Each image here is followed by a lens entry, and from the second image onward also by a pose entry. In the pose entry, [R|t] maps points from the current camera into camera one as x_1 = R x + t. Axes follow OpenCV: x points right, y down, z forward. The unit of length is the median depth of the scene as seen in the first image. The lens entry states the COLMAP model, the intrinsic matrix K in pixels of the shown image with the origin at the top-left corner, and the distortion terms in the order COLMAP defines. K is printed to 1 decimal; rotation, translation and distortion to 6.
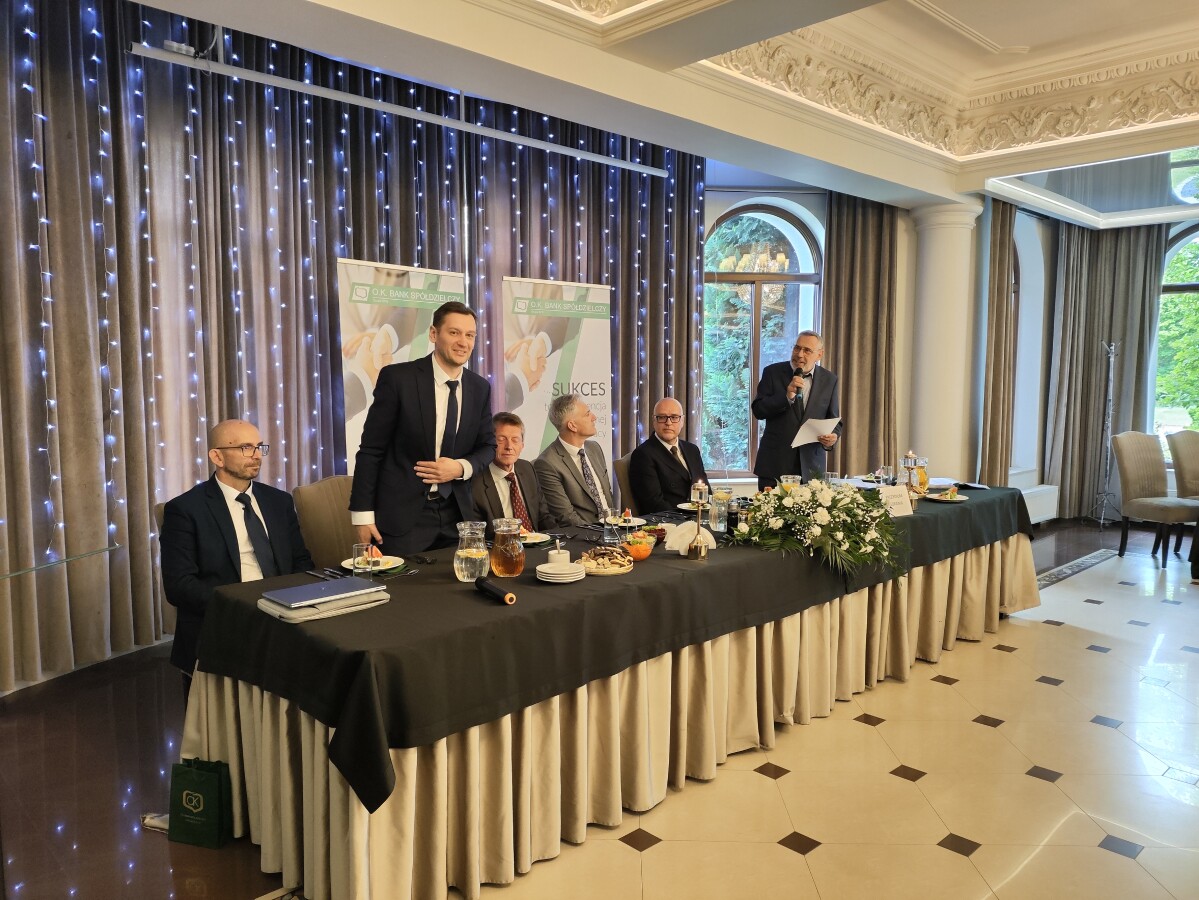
lens RADIAL K [[875.0, 0, 607.1], [0, 875.0, 442.9], [0, 0, 1]] dist [0.119005, -0.189856]
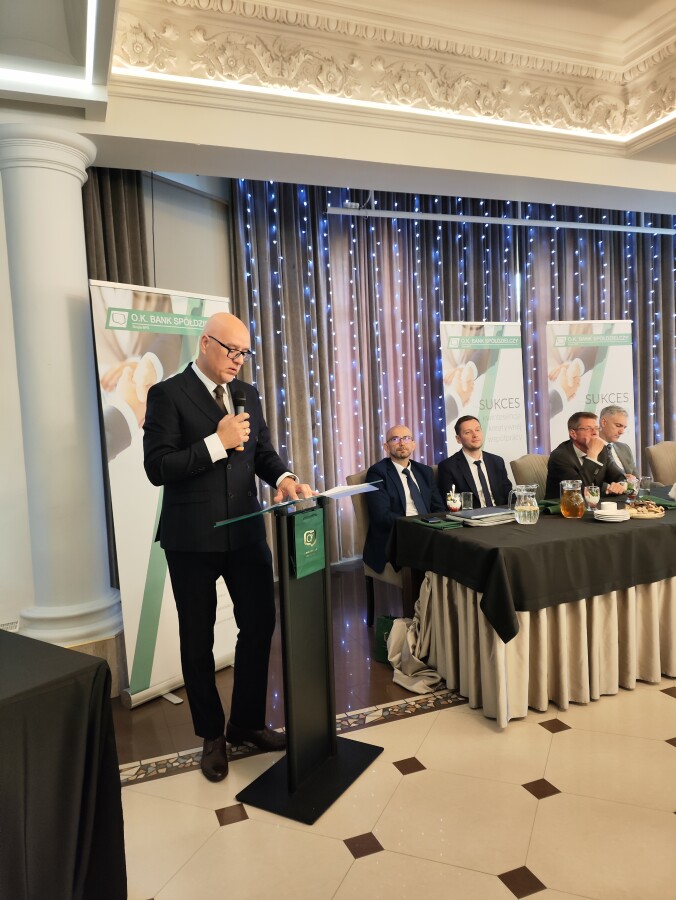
lens RADIAL K [[662.9, 0, 334.4], [0, 662.9, 447.4], [0, 0, 1]] dist [0.114625, -0.195457]
pose [[0.922741, -0.020606, -0.384868, -0.026745], [0.018792, 0.999788, -0.008474, 0.018660], [0.384961, 0.000587, 0.922933, -0.148611]]
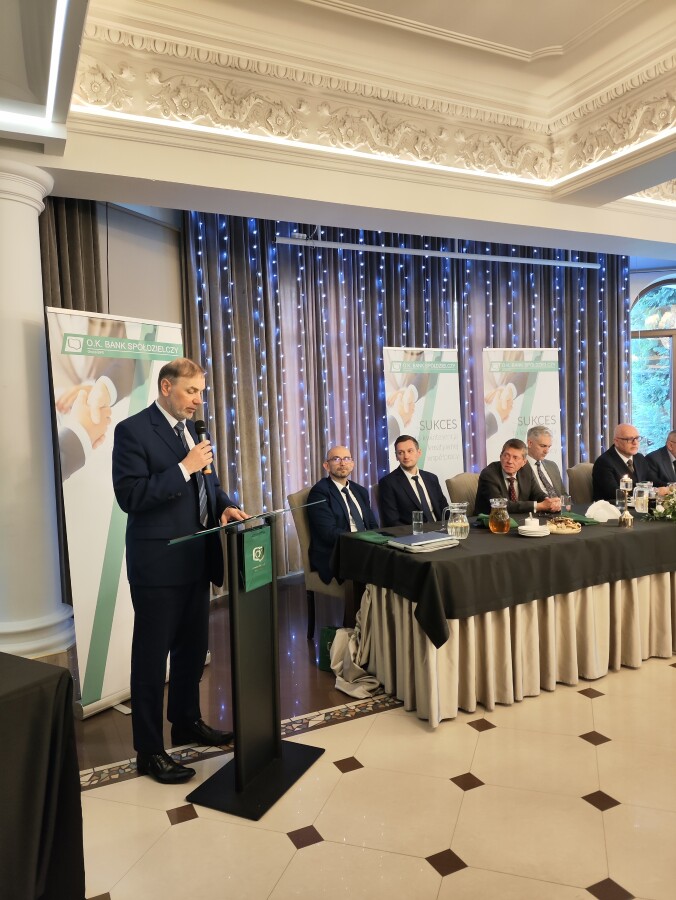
lens RADIAL K [[656.8, 0, 331.3], [0, 656.8, 450.6], [0, 0, 1]] dist [0.119005, -0.189856]
pose [[0.948638, -0.021188, -0.315654, -0.010182], [0.014634, 0.999626, -0.023119, 0.011484], [0.316026, 0.017312, 0.948593, -0.185301]]
